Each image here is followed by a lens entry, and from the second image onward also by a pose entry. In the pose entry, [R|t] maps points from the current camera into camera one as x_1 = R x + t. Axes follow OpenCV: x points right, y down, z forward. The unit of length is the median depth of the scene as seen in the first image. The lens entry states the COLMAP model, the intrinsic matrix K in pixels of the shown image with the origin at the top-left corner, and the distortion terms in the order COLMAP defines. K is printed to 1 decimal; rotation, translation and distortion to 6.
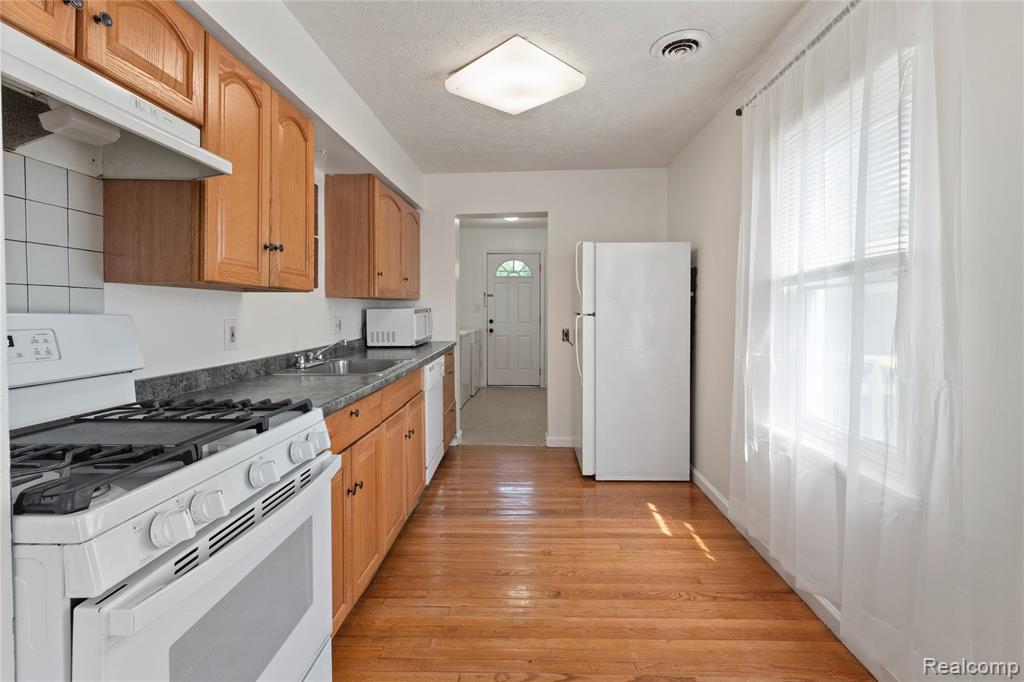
lens RADIAL K [[476.4, 0, 521.0], [0, 476.4, 316.4], [0, 0, 1]] dist [0.005690, -0.001767]
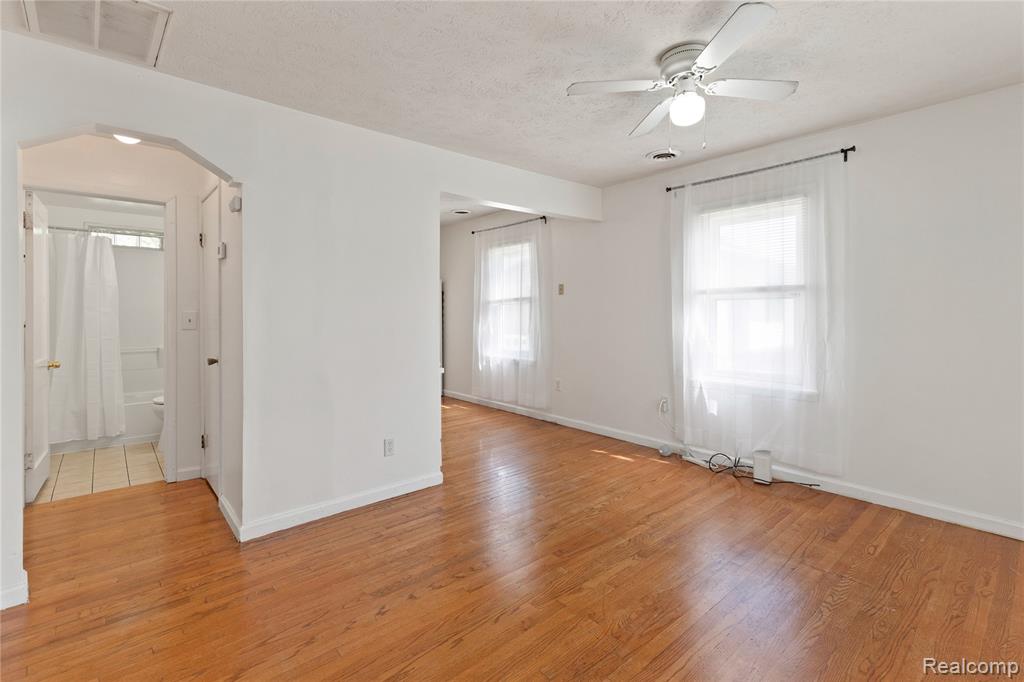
lens RADIAL K [[476.4, 0, 514.7], [0, 476.4, 306.1], [0, 0, 1]] dist [0.005690, -0.001767]
pose [[0.729370, 0.007213, 0.684082, -0.867533], [0.008711, 0.999765, -0.019829, 0.006195], [-0.684064, 0.020421, 0.729136, -0.762784]]
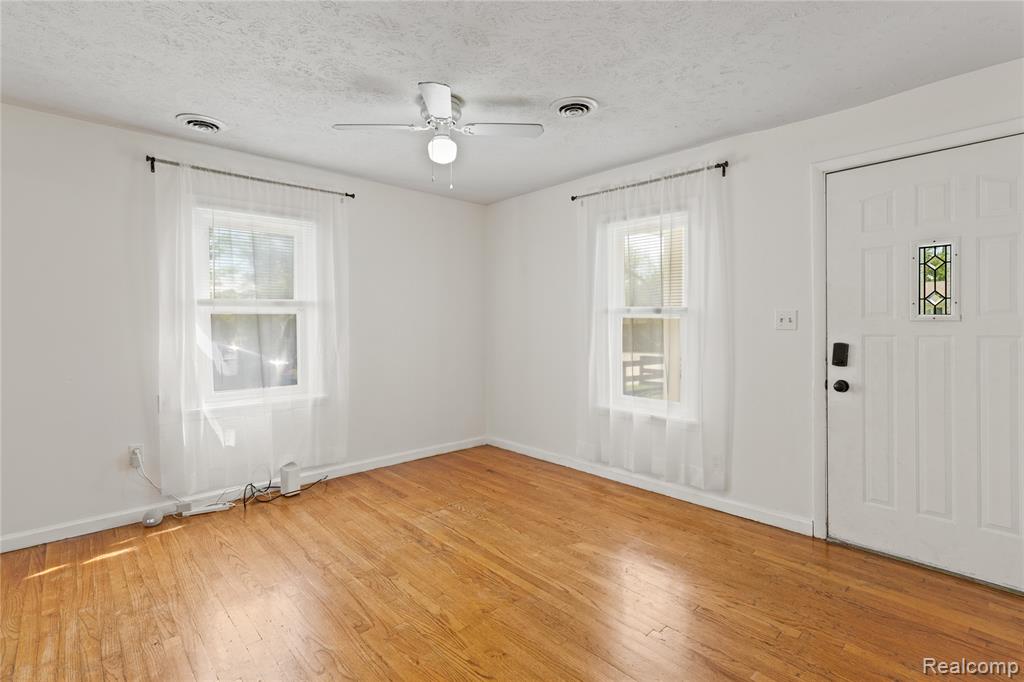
lens RADIAL K [[476.4, 0, 520.7], [0, 476.4, 327.9], [0, 0, 1]] dist [0.005690, -0.001767]
pose [[-0.713618, 0.002078, 0.700532, -0.861450], [0.015722, 0.999791, 0.013051, 0.000394], [-0.700359, 0.020327, -0.713501, 0.068416]]
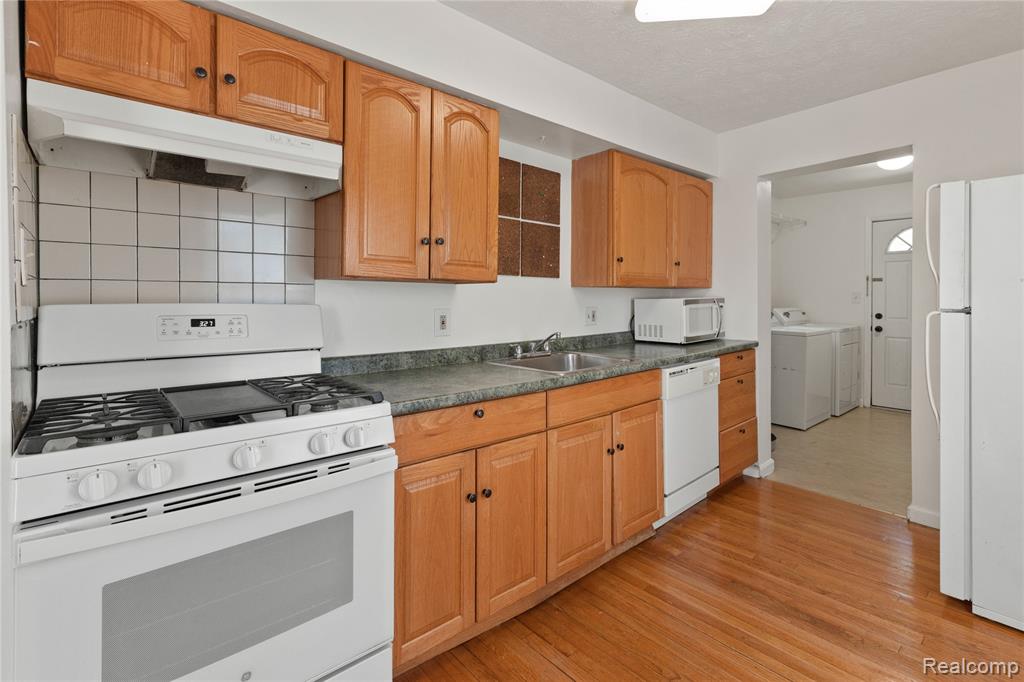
lens RADIAL K [[476.4, 0, 502.9], [0, 476.4, 300.4], [0, 0, 1]] dist [0.005690, -0.001767]
pose [[0.674544, 0.005951, -0.738210, 0.213036], [-0.012694, 0.999913, -0.003539, -0.007714], [0.738125, 0.011758, 0.674561, 0.243681]]
